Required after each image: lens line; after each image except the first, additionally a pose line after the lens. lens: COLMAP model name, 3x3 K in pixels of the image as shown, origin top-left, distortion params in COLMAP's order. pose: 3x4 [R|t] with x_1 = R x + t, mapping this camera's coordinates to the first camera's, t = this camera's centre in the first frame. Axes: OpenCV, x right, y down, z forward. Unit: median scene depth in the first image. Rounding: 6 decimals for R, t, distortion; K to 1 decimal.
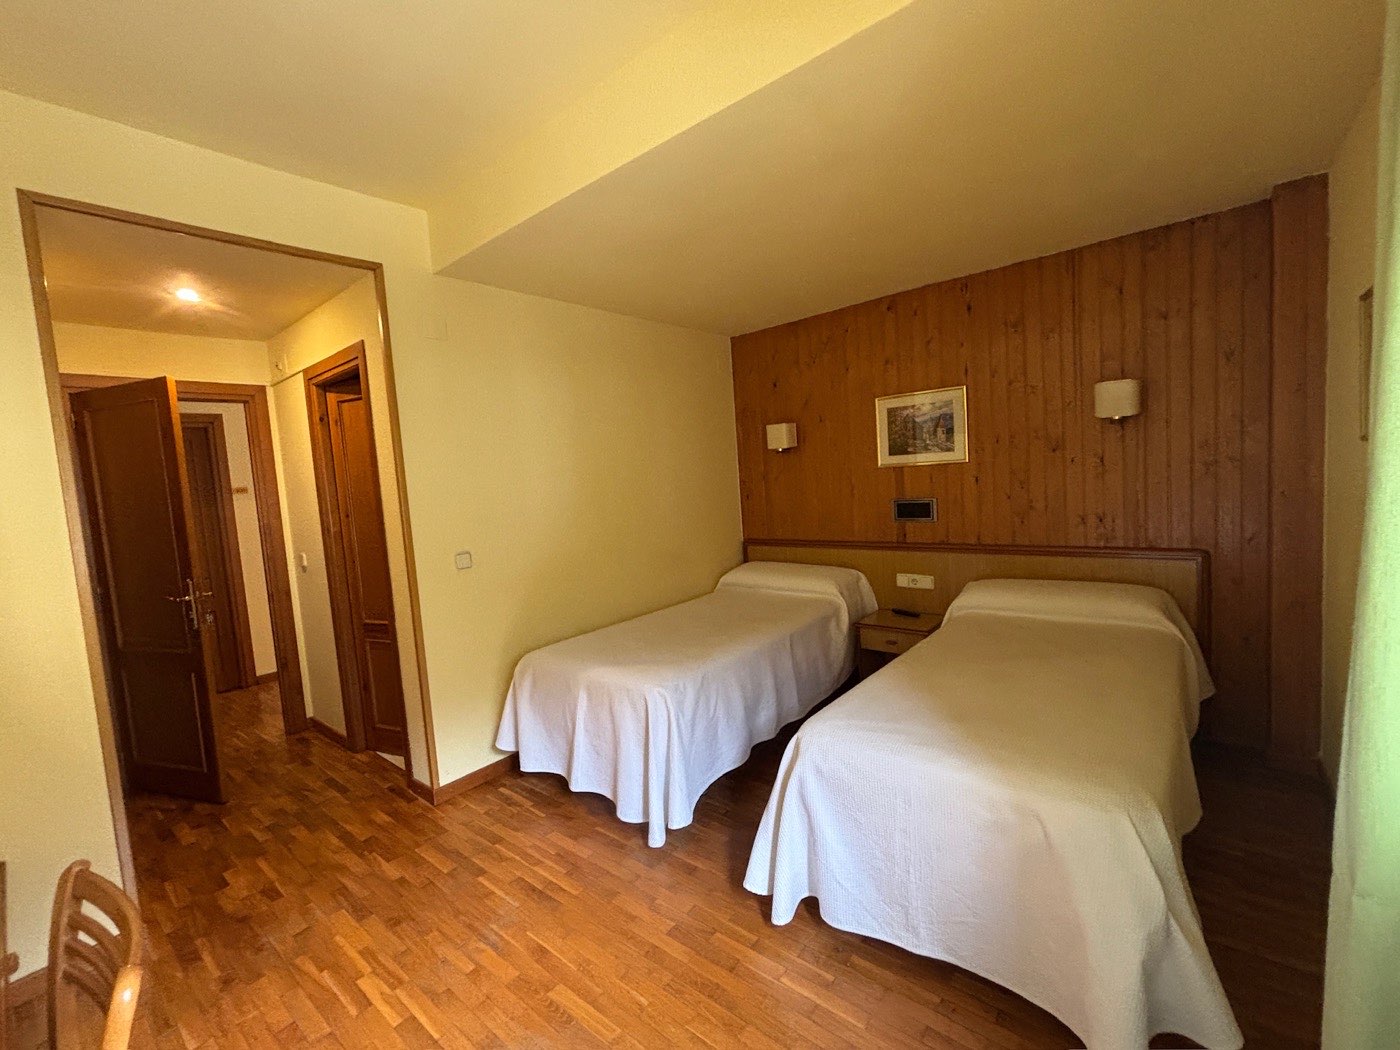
lens RADIAL K [[592.0, 0, 700.0], [0, 592.0, 525.0], [0, 0, 1]] dist [-0.000950, -0.000020]
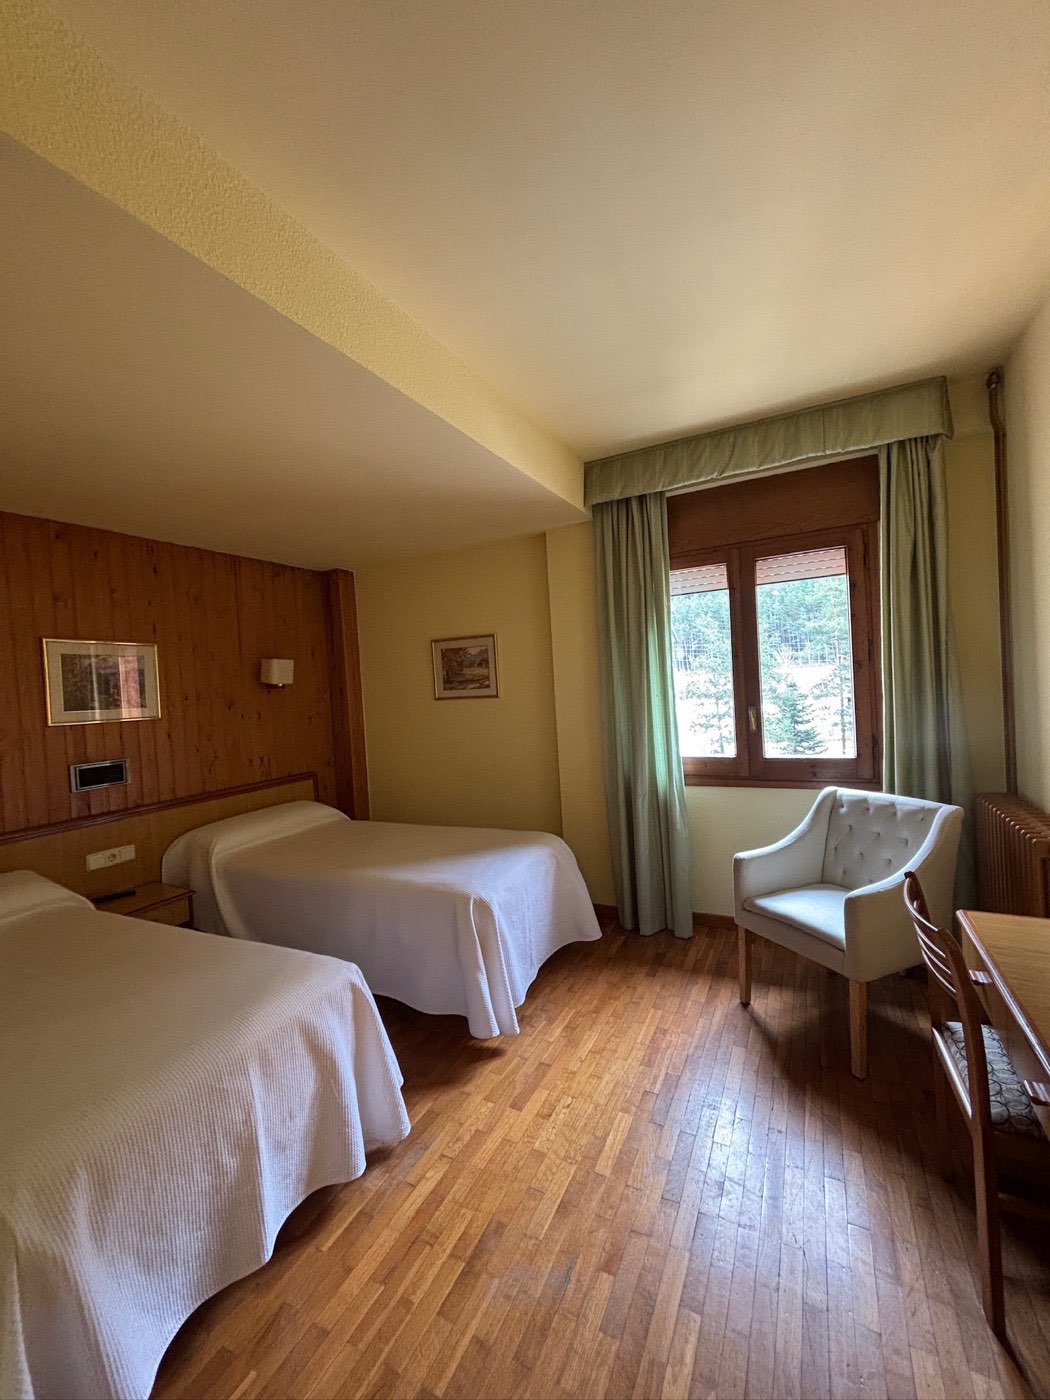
lens RADIAL K [[561.8, 0, 525.0], [0, 561.8, 700.0], [0, 0, 1]] dist [-0.000561, 0.000355]
pose [[-0.198275, 0.054859, 0.978610, -0.653799], [0.158337, 0.987111, -0.023255, -0.018637], [-0.967273, 0.150339, -0.204405, 0.642066]]
